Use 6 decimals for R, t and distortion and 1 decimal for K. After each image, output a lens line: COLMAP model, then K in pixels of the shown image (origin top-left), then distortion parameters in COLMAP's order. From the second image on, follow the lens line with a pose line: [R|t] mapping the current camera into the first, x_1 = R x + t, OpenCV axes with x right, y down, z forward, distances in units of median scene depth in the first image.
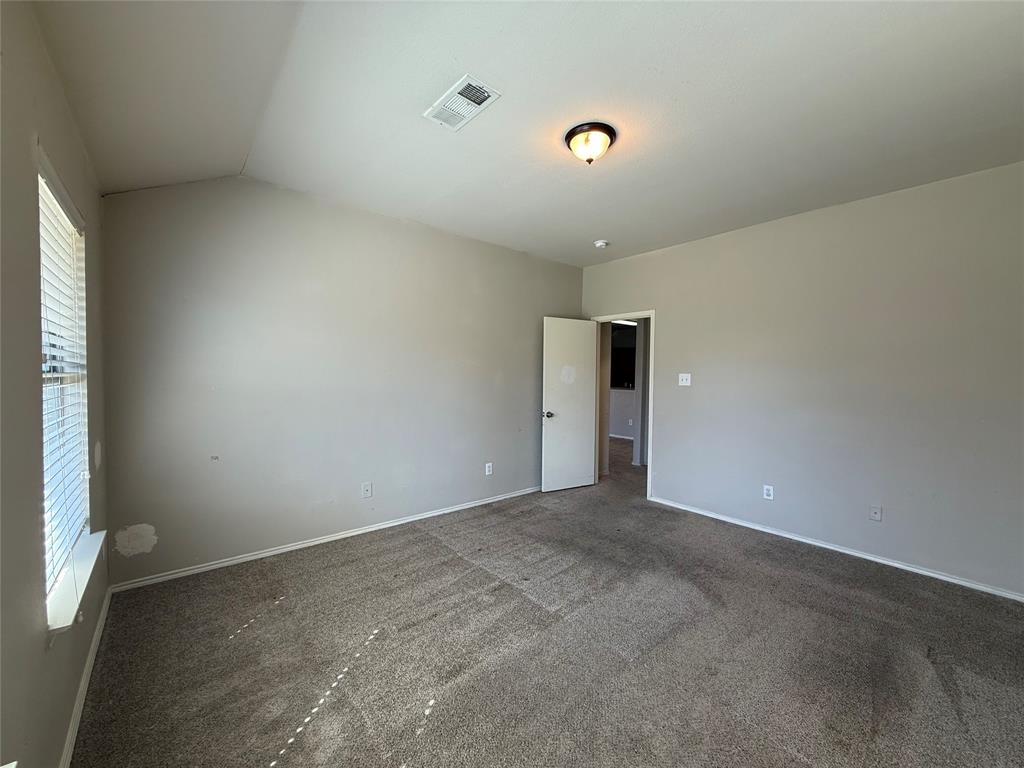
lens RADIAL K [[408.4, 0, 512.5], [0, 408.4, 375.7], [0, 0, 1]] dist [0.001242, -0.000557]
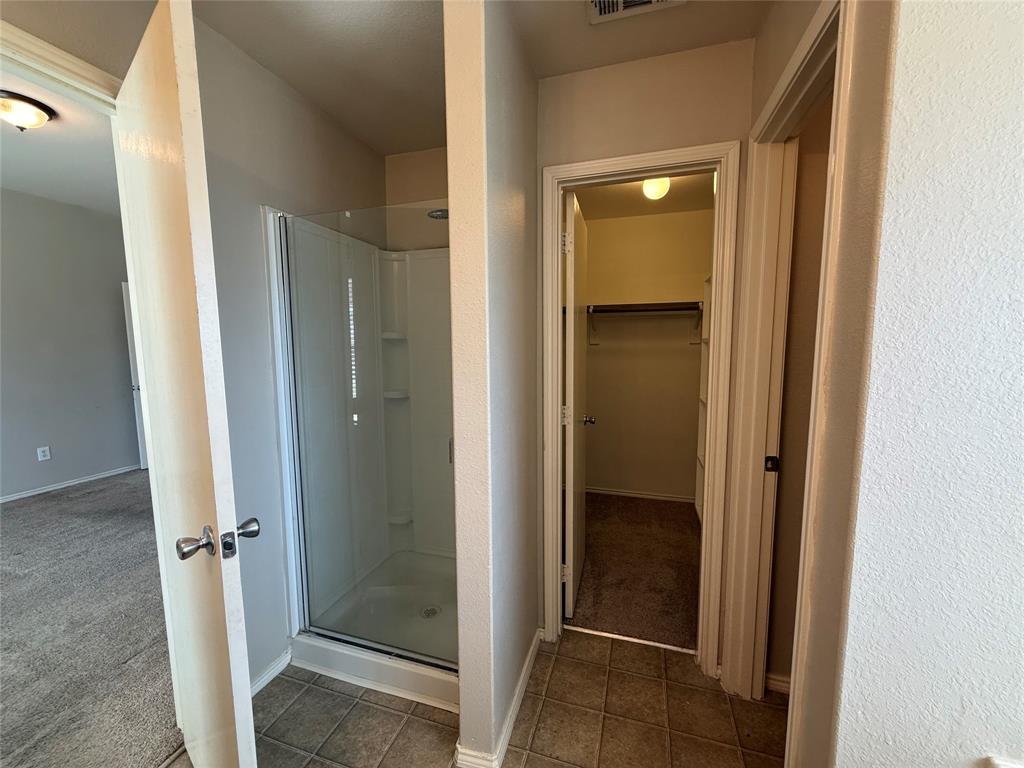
lens RADIAL K [[408.4, 0, 513.1], [0, 408.4, 383.2], [0, 0, 1]] dist [0.001242, -0.000557]
pose [[0.841615, -0.064362, 0.536228, 0.401830], [0.014213, 0.995169, 0.097141, 0.005622], [-0.539890, -0.074134, 0.838464, -0.335043]]
